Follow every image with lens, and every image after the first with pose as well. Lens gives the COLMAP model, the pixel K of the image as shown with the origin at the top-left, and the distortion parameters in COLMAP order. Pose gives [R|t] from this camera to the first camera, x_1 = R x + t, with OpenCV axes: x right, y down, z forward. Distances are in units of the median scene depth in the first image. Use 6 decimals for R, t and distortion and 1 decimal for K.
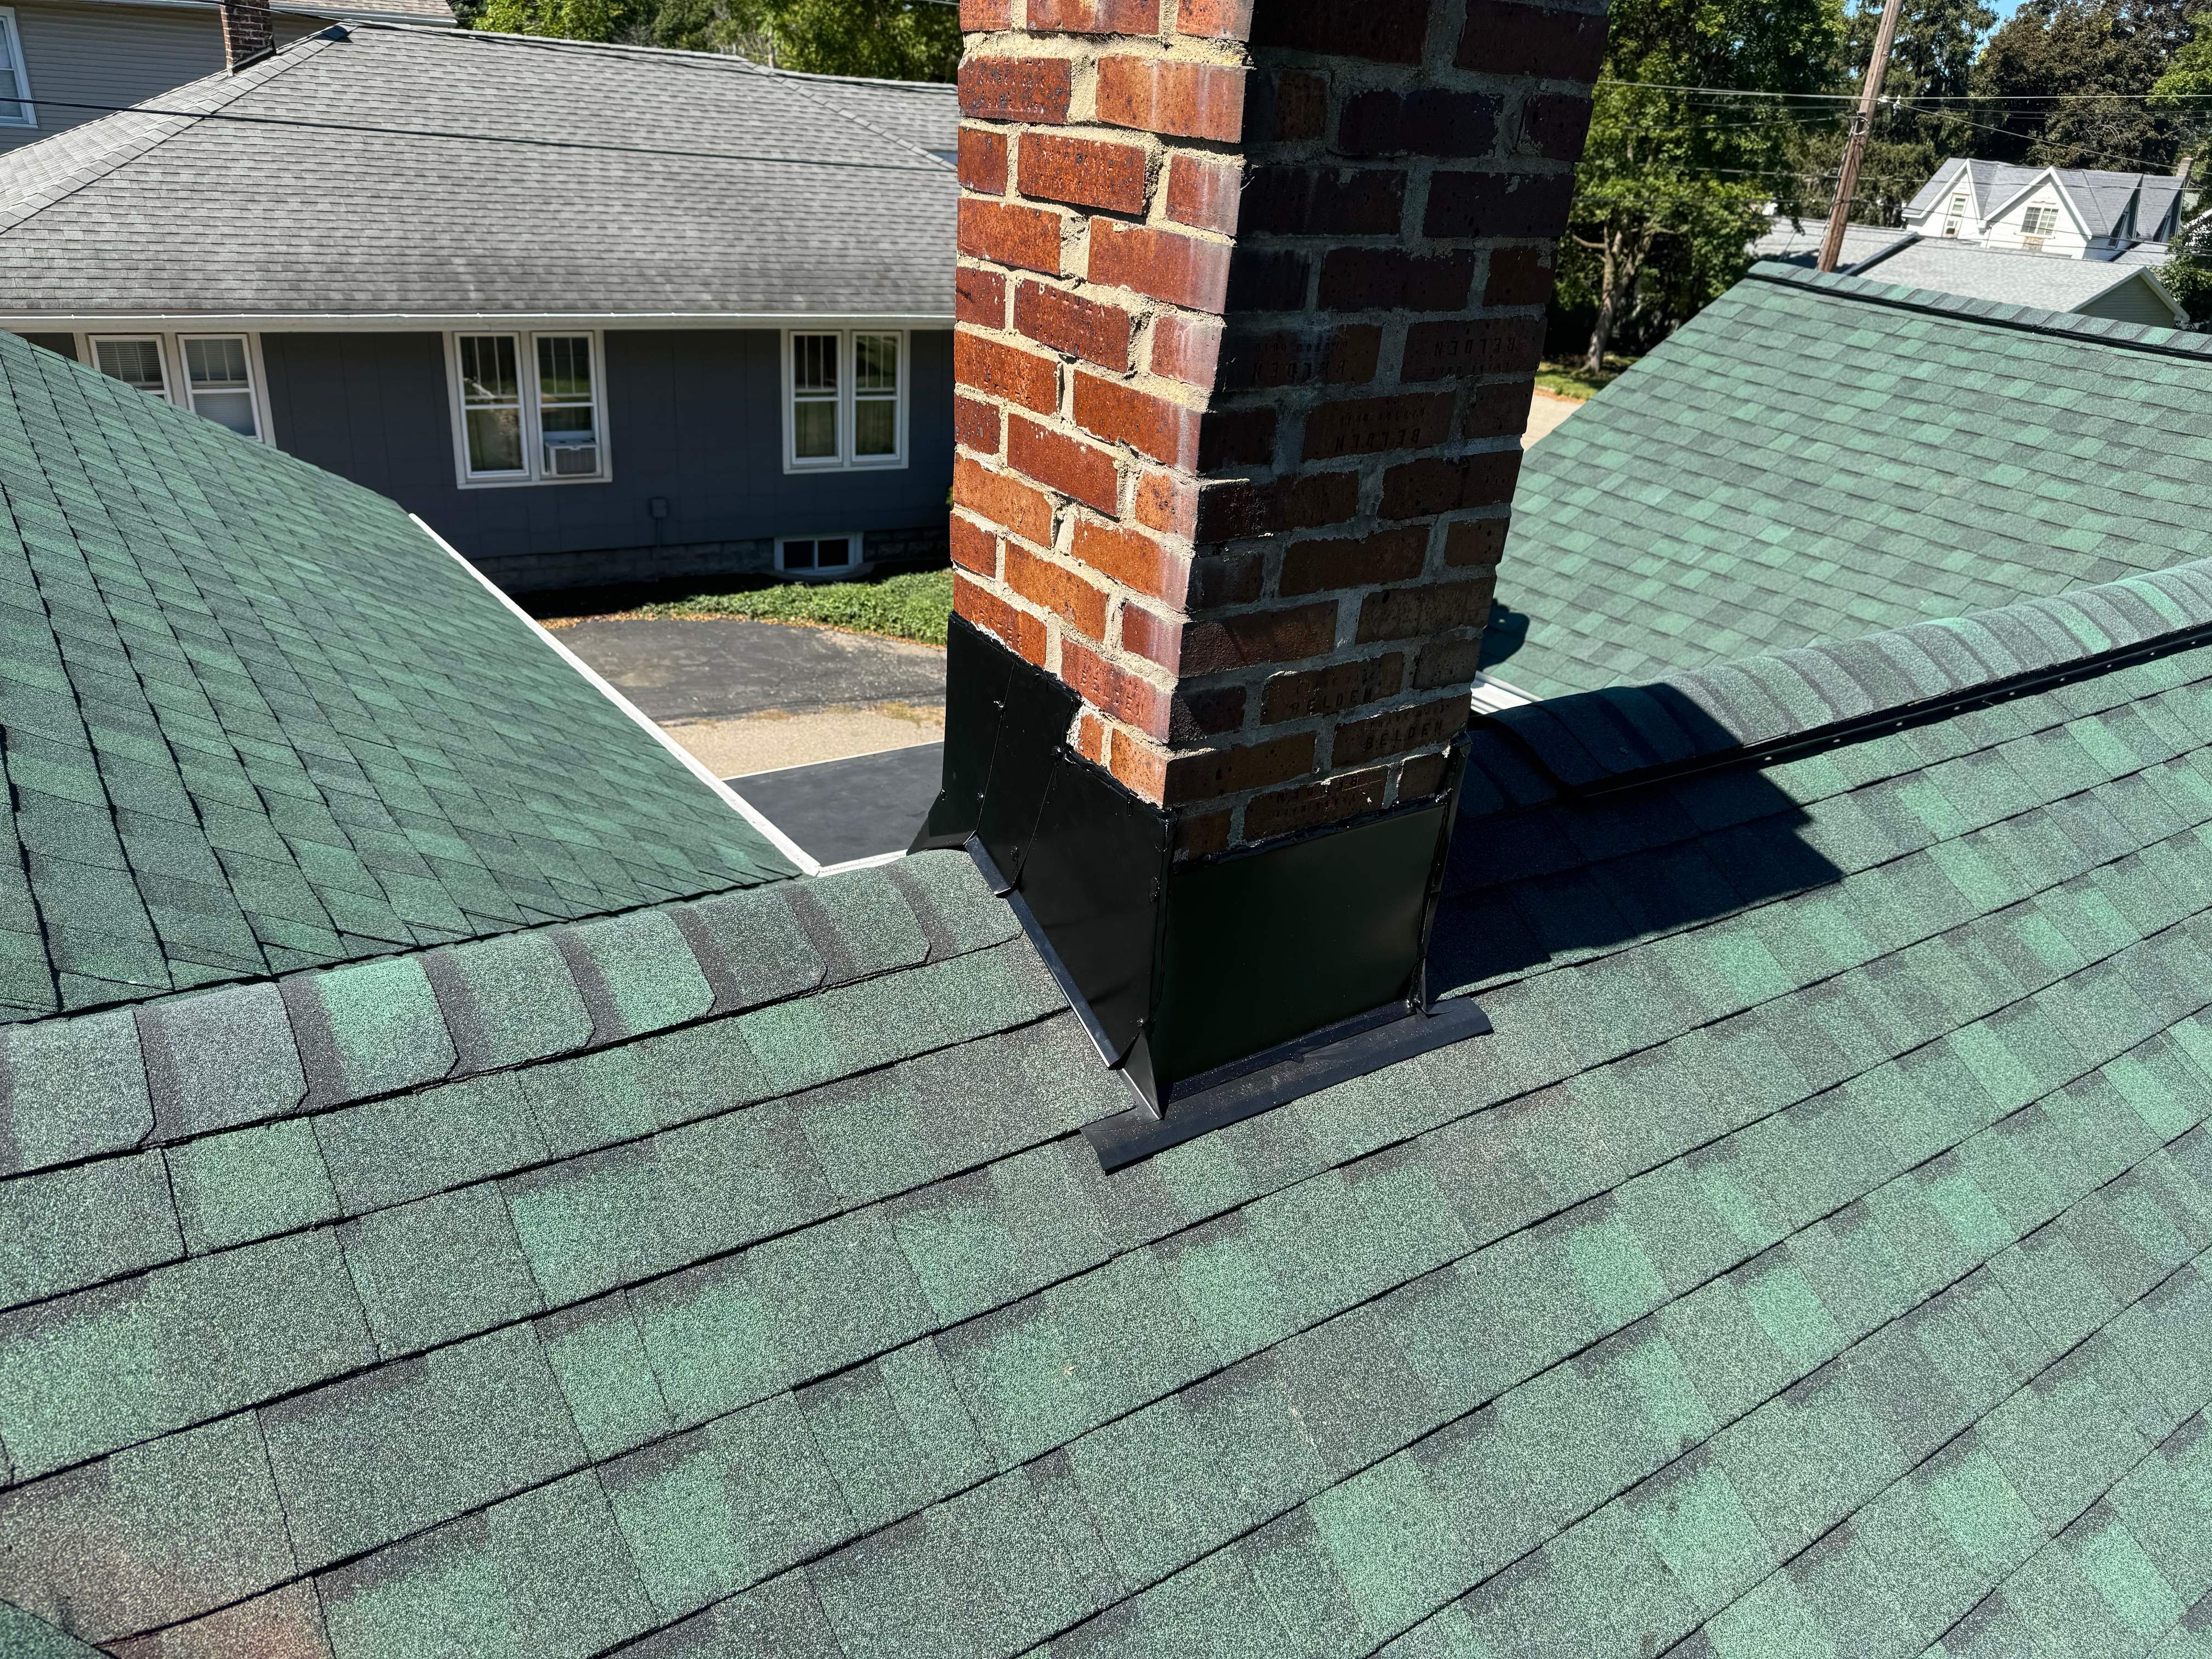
lens RADIAL K [[1615.9, 0, 1106.0], [0, 1615.9, 829.5], [0, 0, 1]] dist [0.001097, -0.005382]
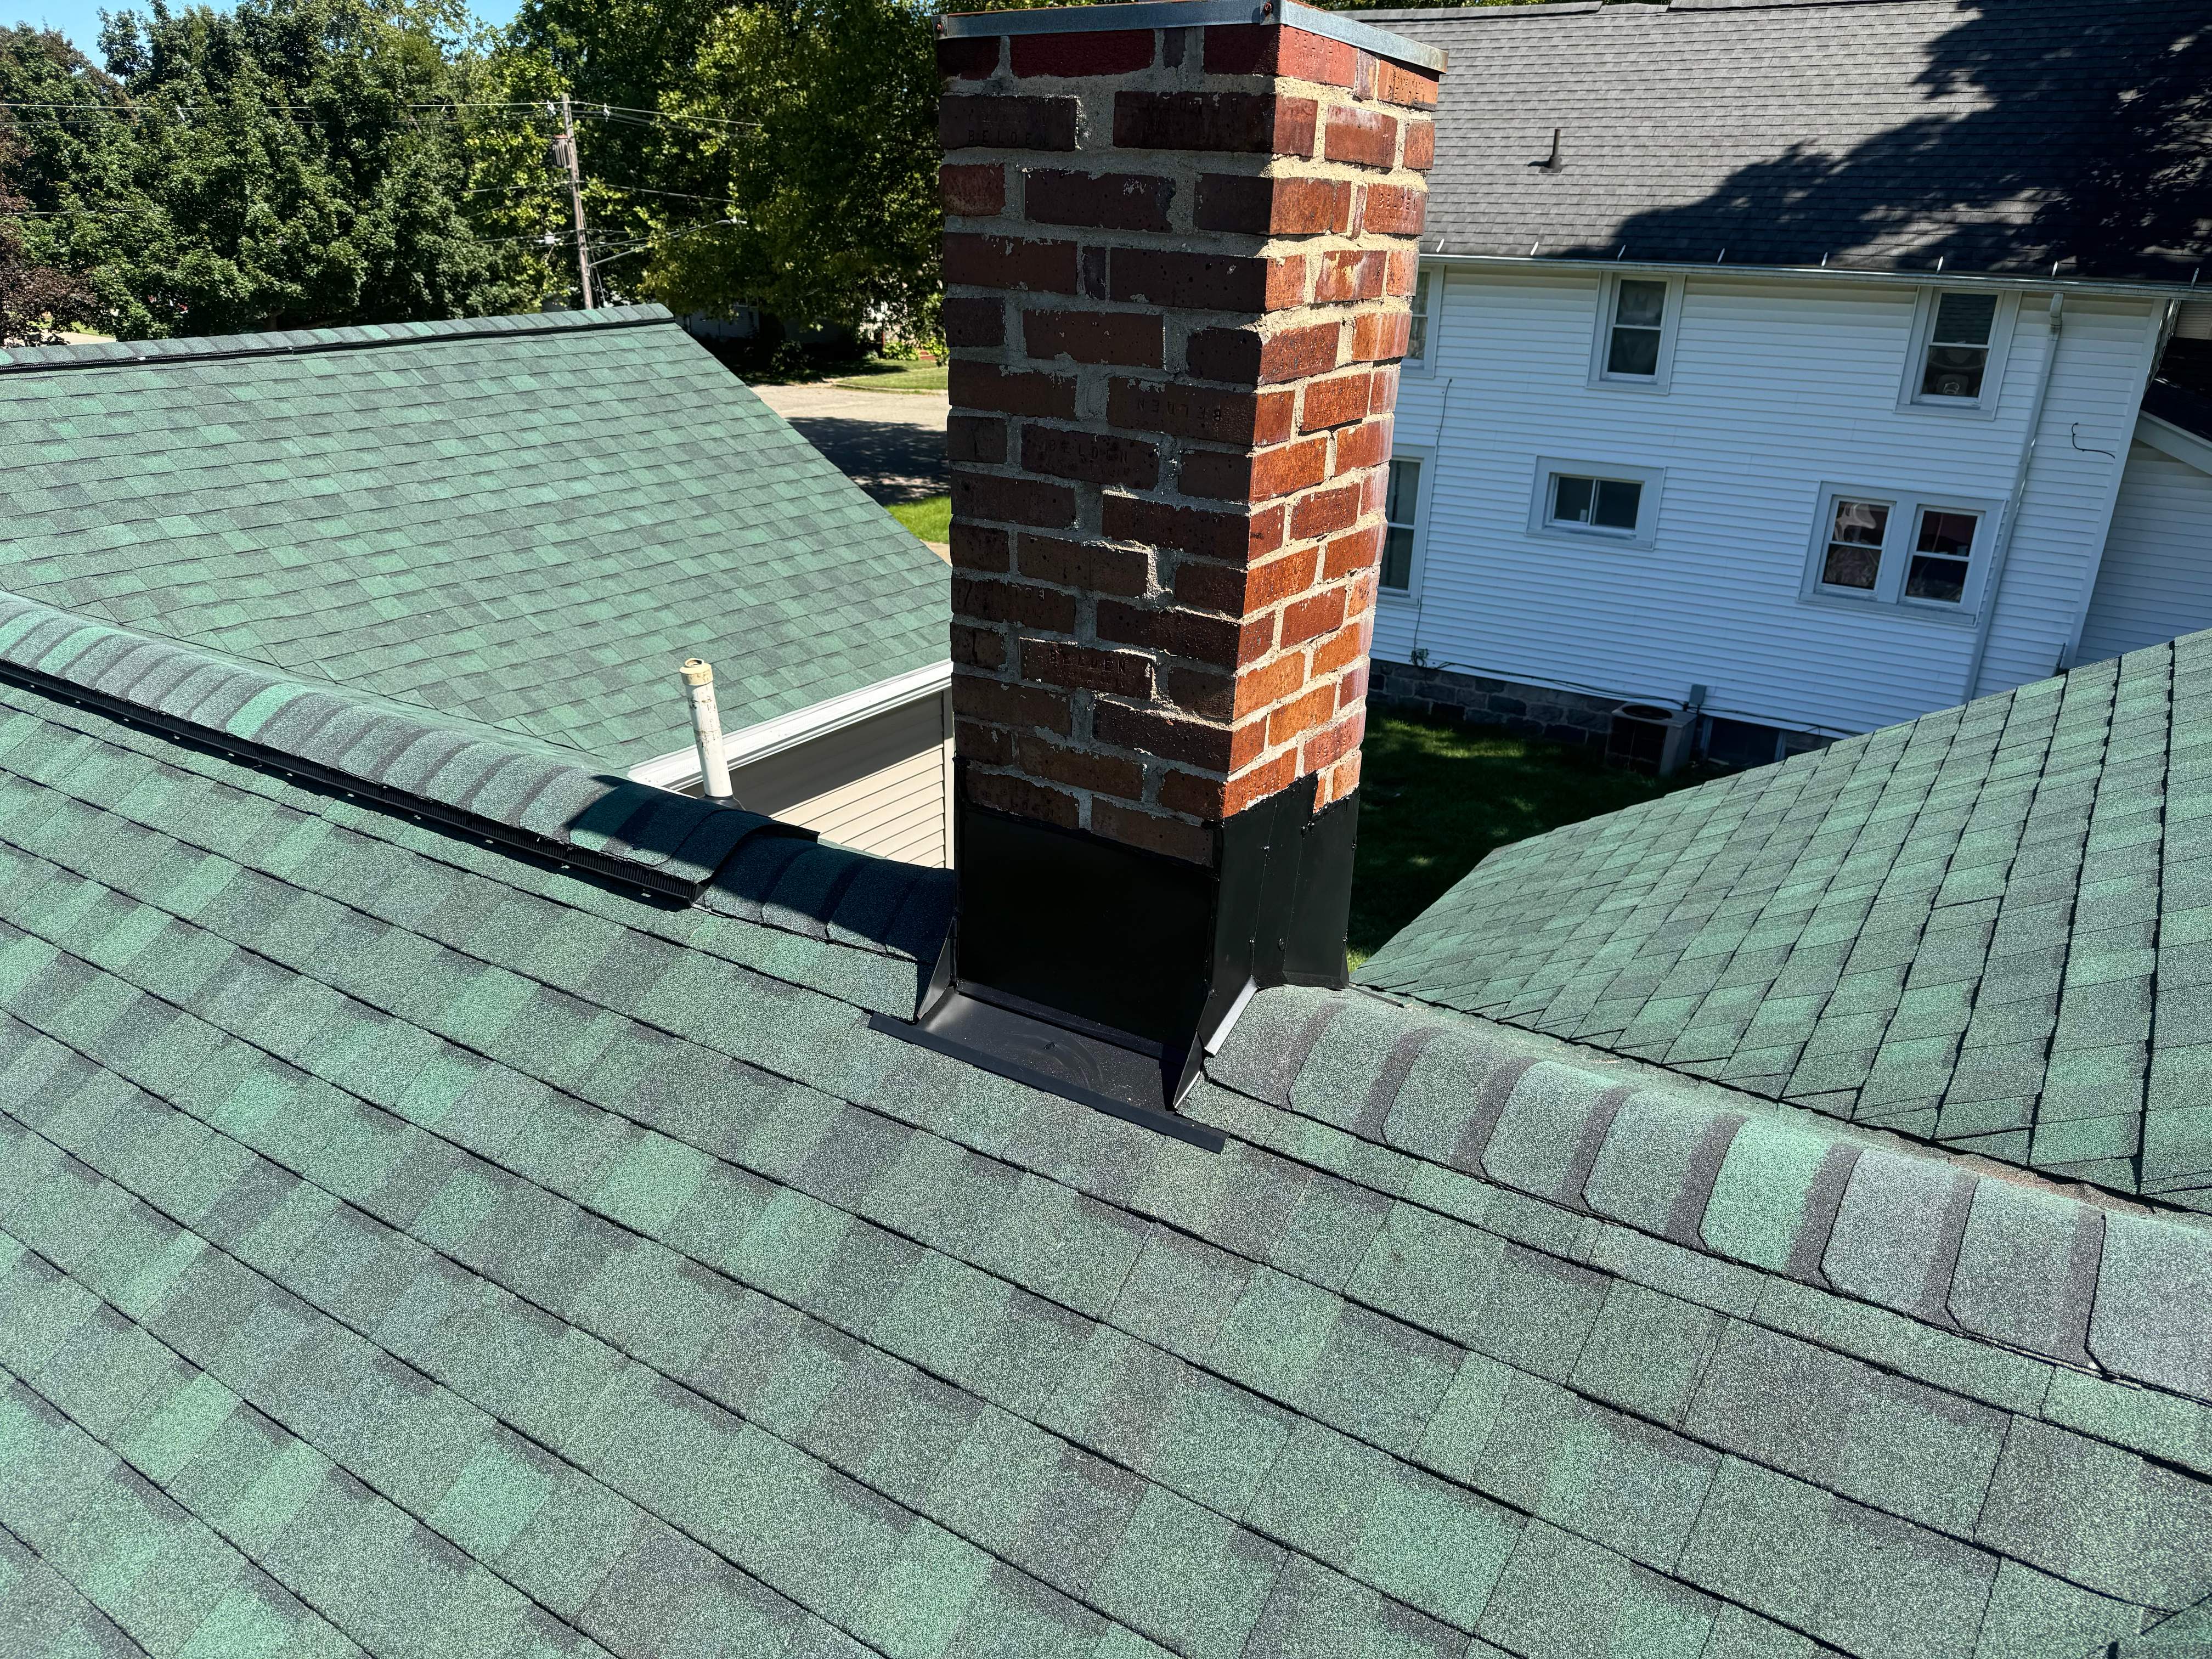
lens RADIAL K [[1546.1, 0, 1102.1], [0, 1546.1, 837.2], [0, 0, 1]] dist [0.067243, -0.082585]
pose [[-0.391470, -0.420551, 0.818467, -0.558208], [0.334537, 0.763548, 0.552340, -0.442227], [-0.857226, 0.490032, -0.158217, 0.754308]]
